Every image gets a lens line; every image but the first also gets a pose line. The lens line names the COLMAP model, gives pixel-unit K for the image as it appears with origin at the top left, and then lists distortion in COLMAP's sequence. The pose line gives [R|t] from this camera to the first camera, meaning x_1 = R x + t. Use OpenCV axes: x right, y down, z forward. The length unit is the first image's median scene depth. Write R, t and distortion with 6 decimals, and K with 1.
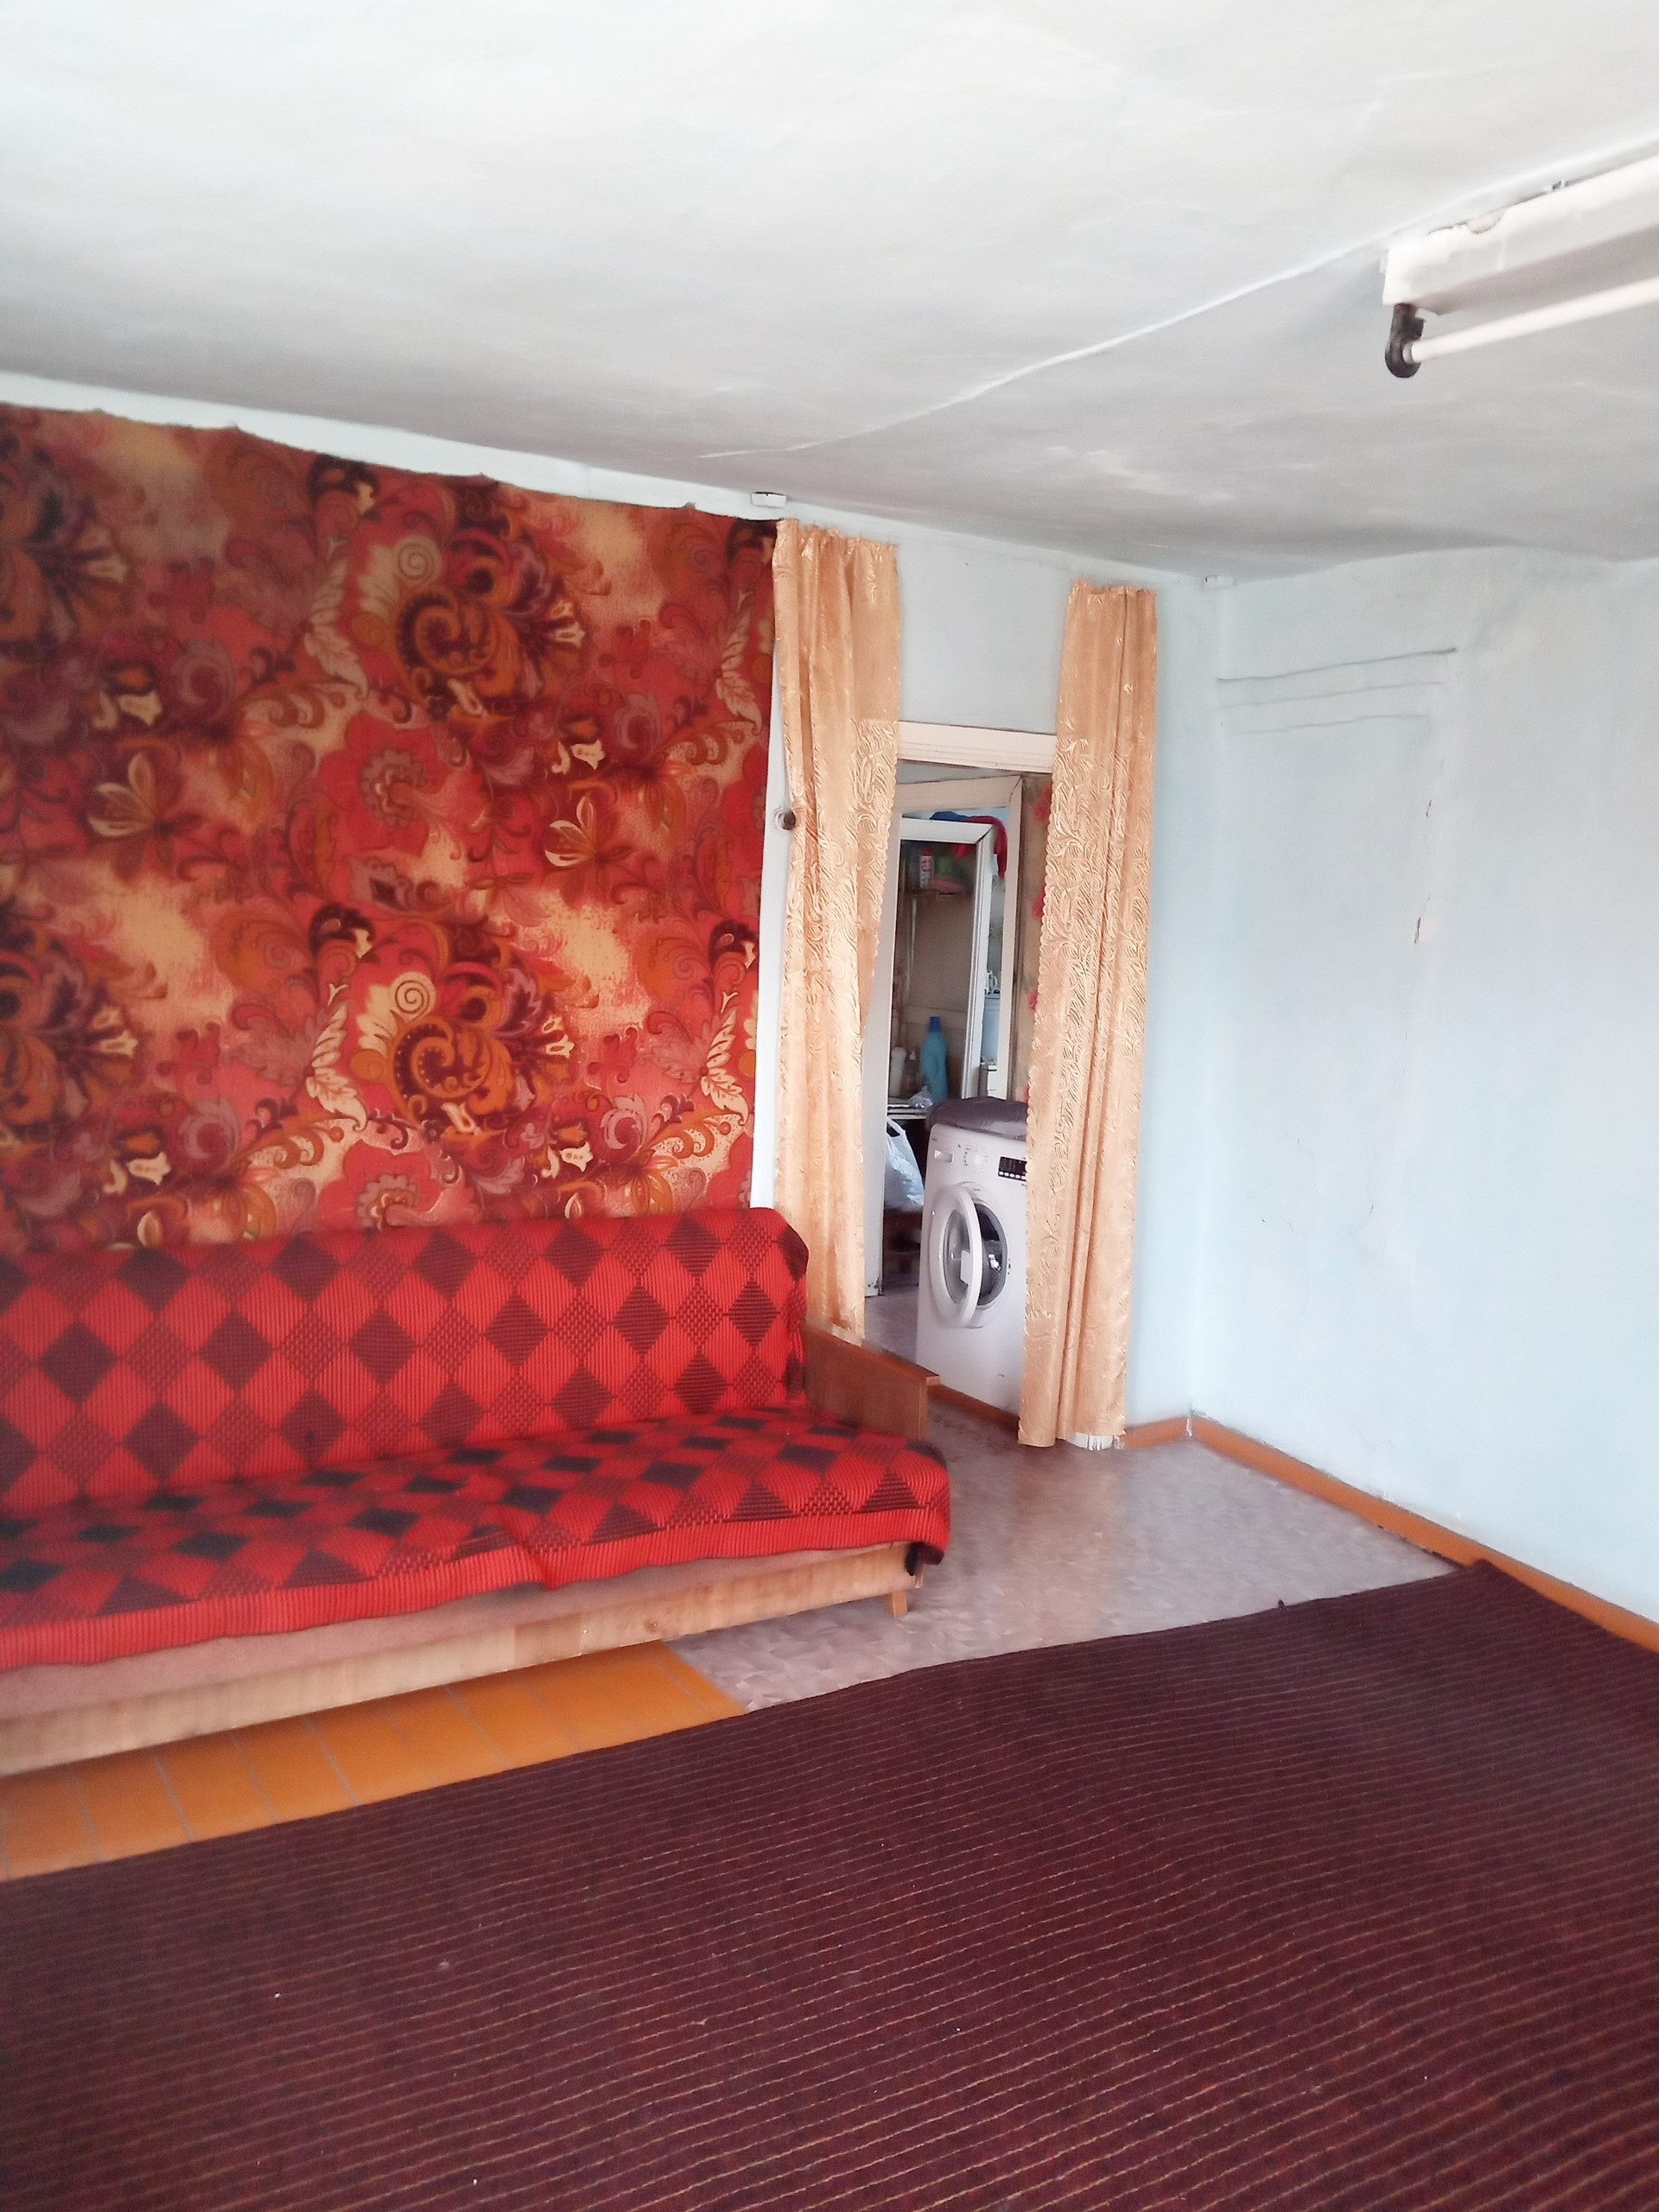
lens RADIAL K [[1789.9, 0, 826.0], [0, 1789.9, 1107.6], [0, 0, 1]] dist [0.098912, -0.117664]
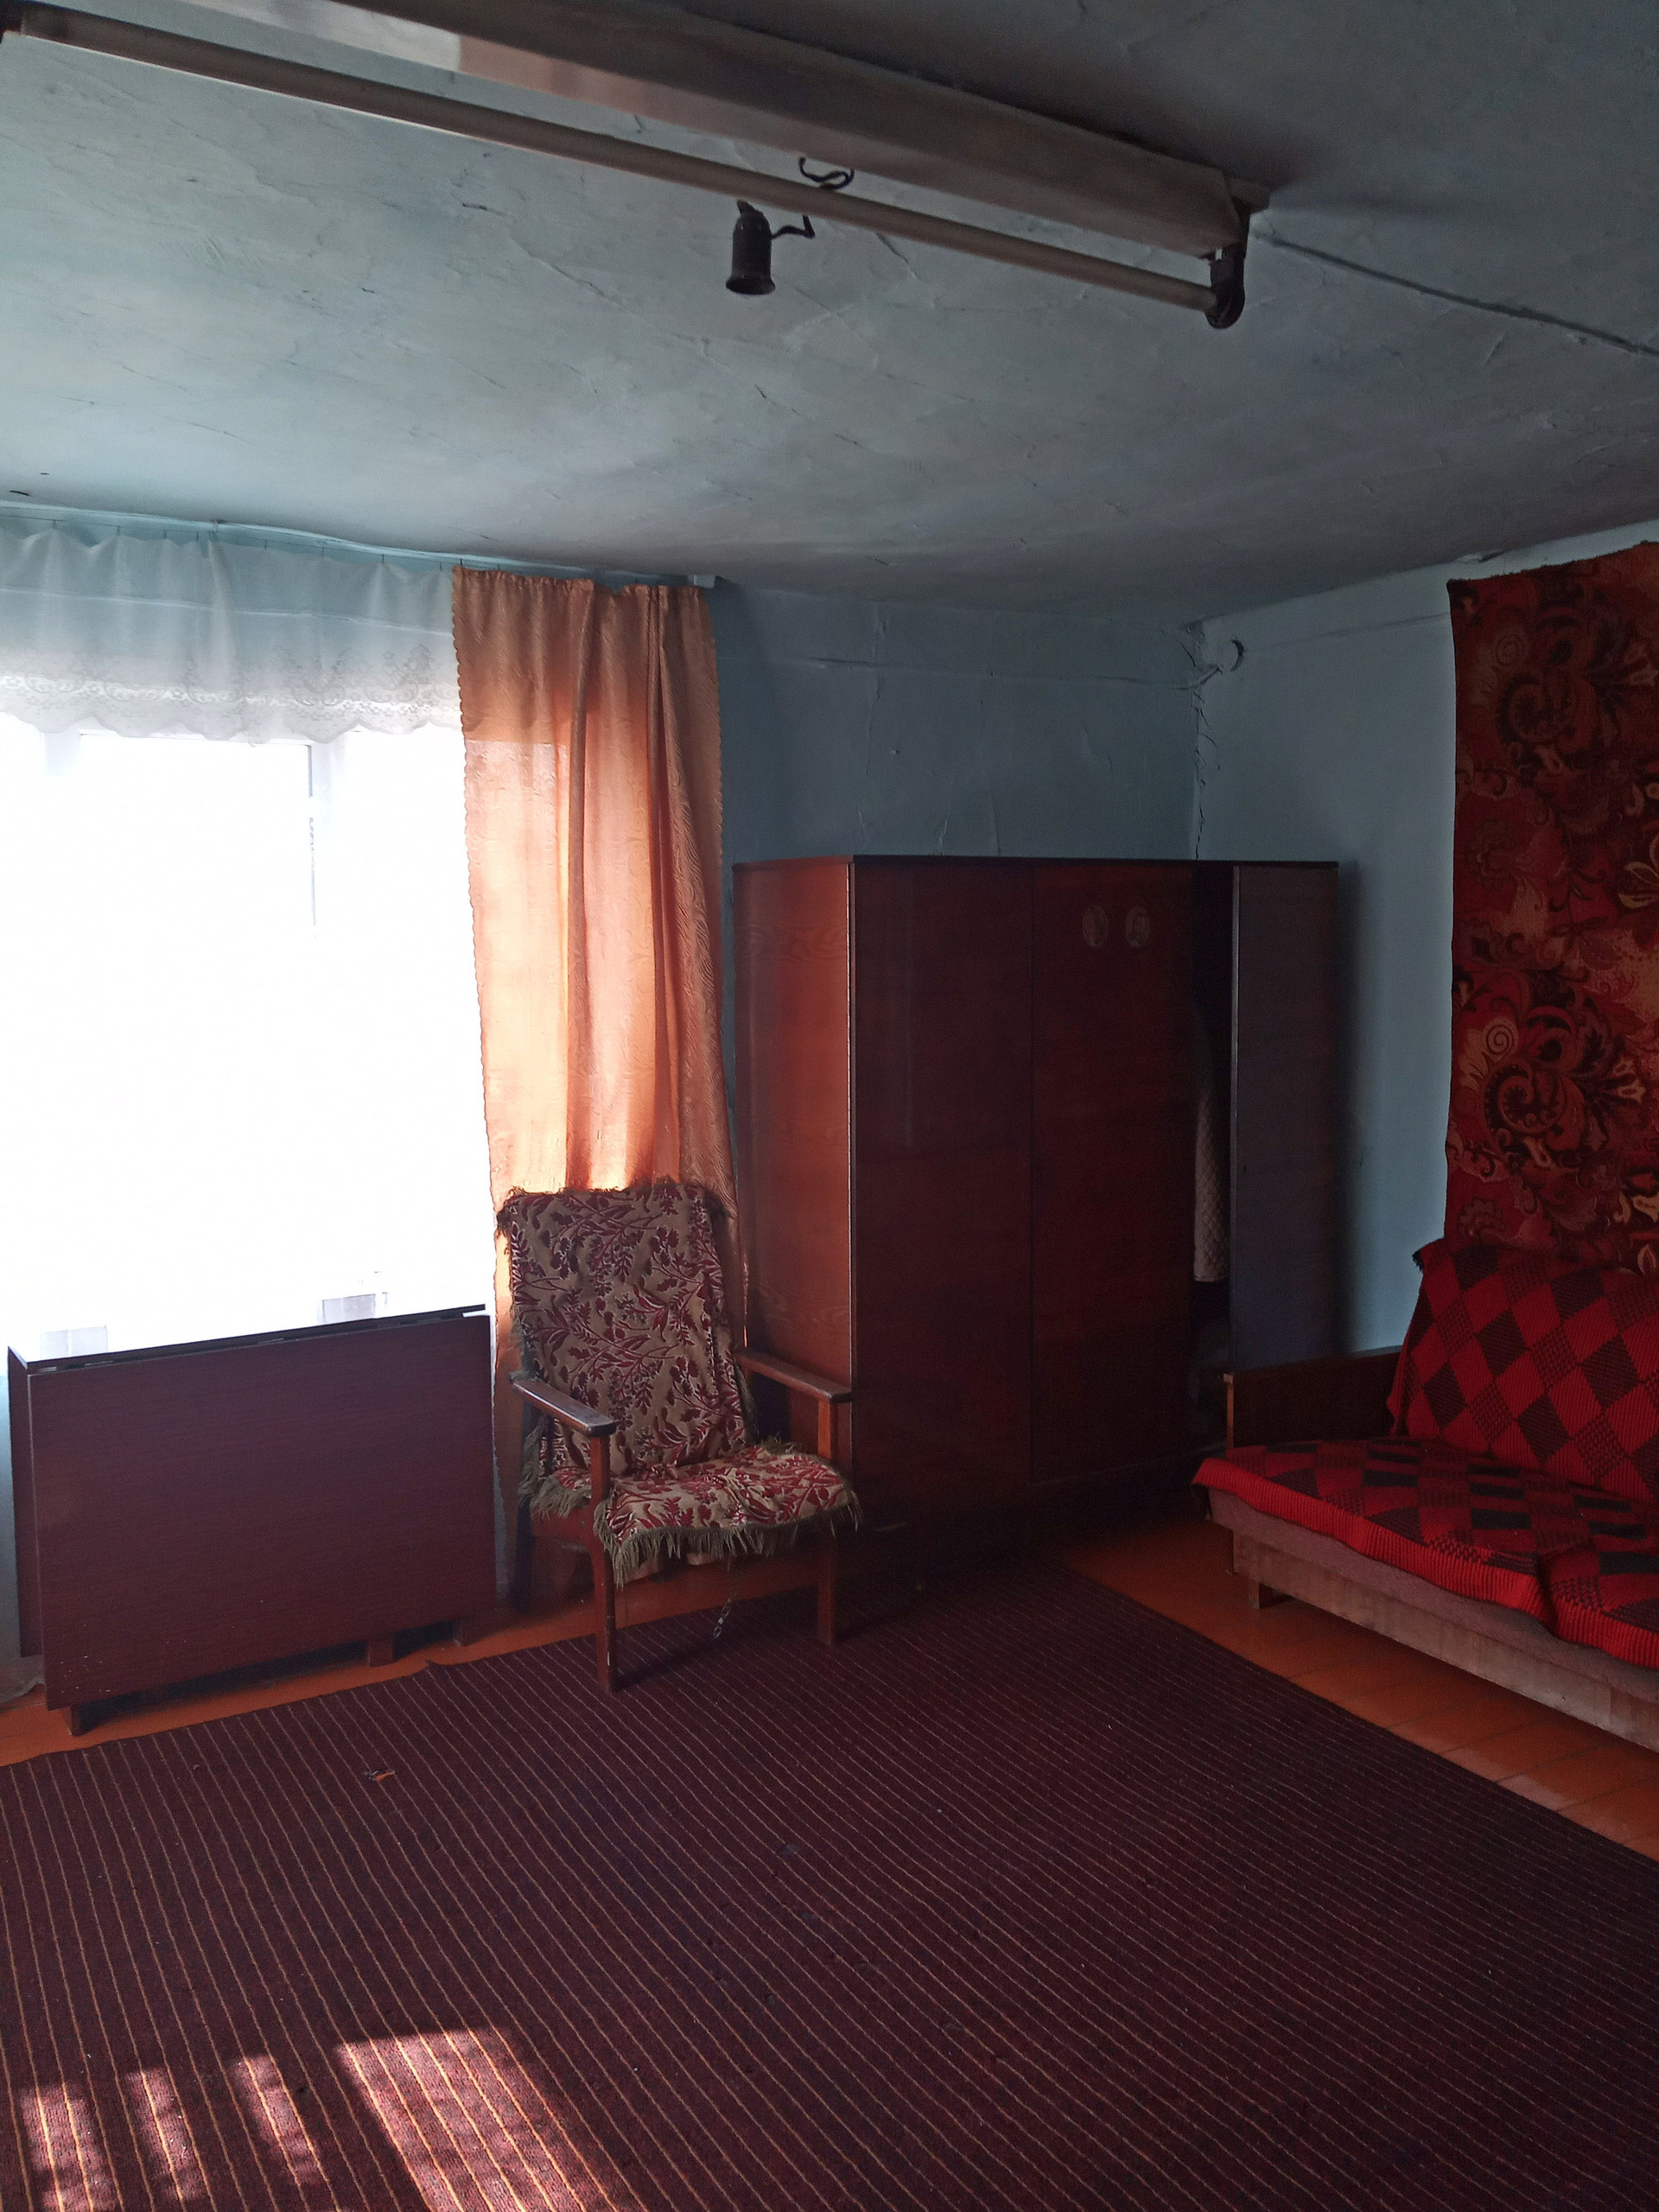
lens RADIAL K [[1789.9, 0, 850.1], [0, 1789.9, 1099.9], [0, 0, 1]] dist [0.098912, -0.117664]
pose [[0.012512, 0.049524, -0.998695, 0.698520], [-0.128587, 0.990560, 0.047509, -0.019401], [0.991619, 0.127825, 0.018762, 0.471951]]
